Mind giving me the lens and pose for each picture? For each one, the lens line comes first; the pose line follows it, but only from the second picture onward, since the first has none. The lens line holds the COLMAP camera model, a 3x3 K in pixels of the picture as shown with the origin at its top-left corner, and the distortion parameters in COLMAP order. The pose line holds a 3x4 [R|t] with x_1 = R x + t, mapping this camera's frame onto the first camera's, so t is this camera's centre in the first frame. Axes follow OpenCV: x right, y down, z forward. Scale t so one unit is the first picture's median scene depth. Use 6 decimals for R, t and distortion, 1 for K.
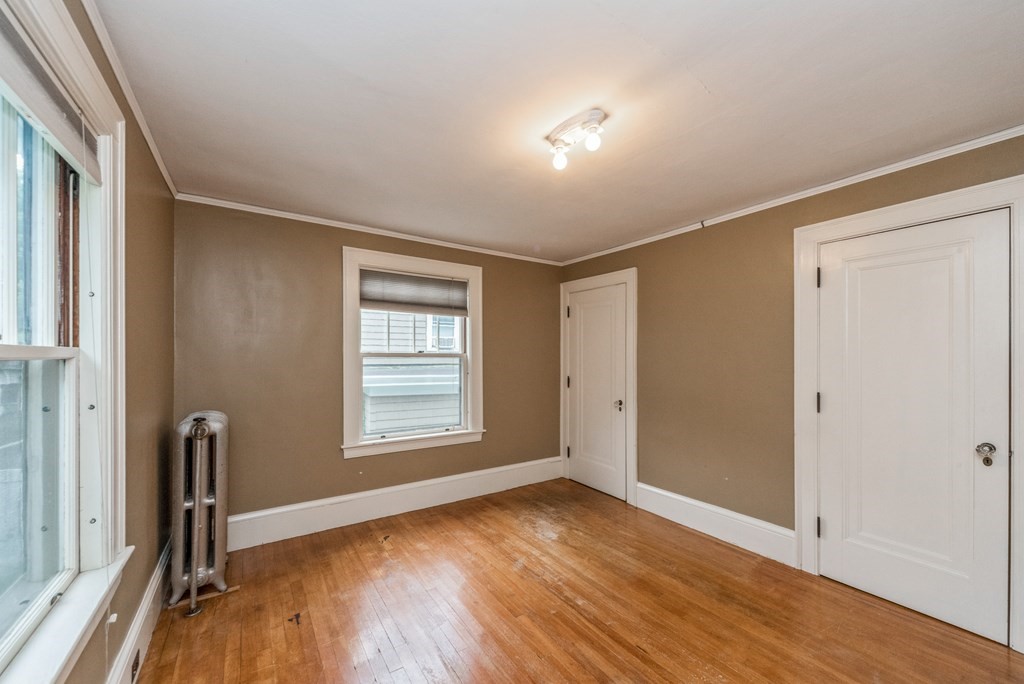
lens RADIAL K [[388.5, 0, 512.0], [0, 388.5, 354.8], [0, 0, 1]] dist [0.000261, -0.000245]
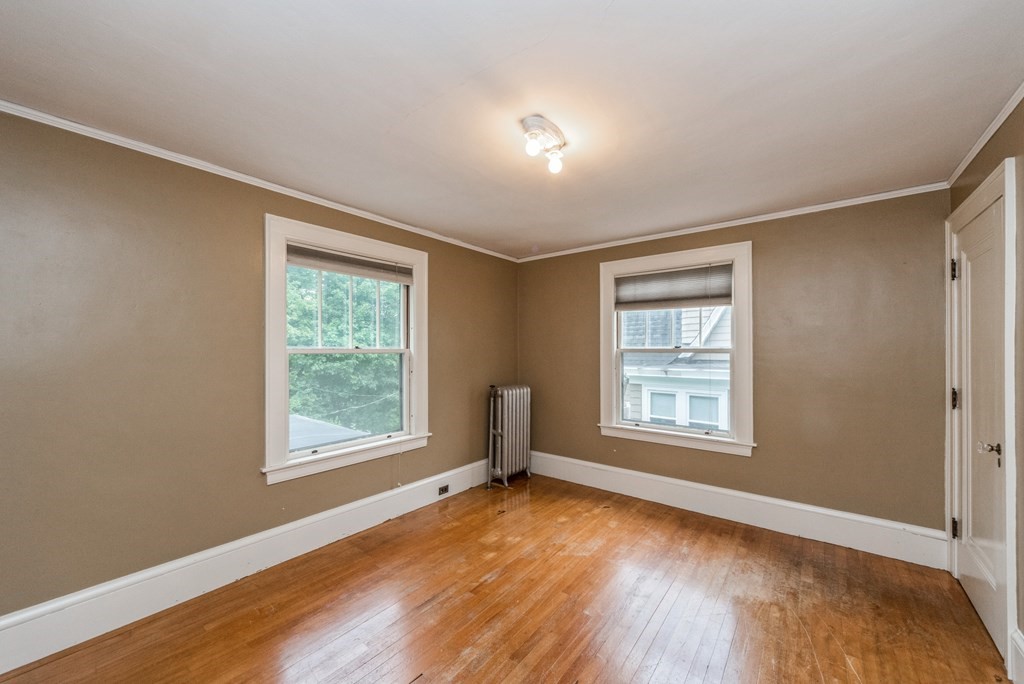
lens RADIAL K [[388.5, 0, 512.0], [0, 388.5, 354.8], [0, 0, 1]] dist [0.000261, -0.000245]
pose [[0.306670, 0.005403, -0.951801, 0.595080], [0.005653, 0.999956, 0.007497, 0.001159], [0.951799, -0.007679, 0.306626, 0.318175]]
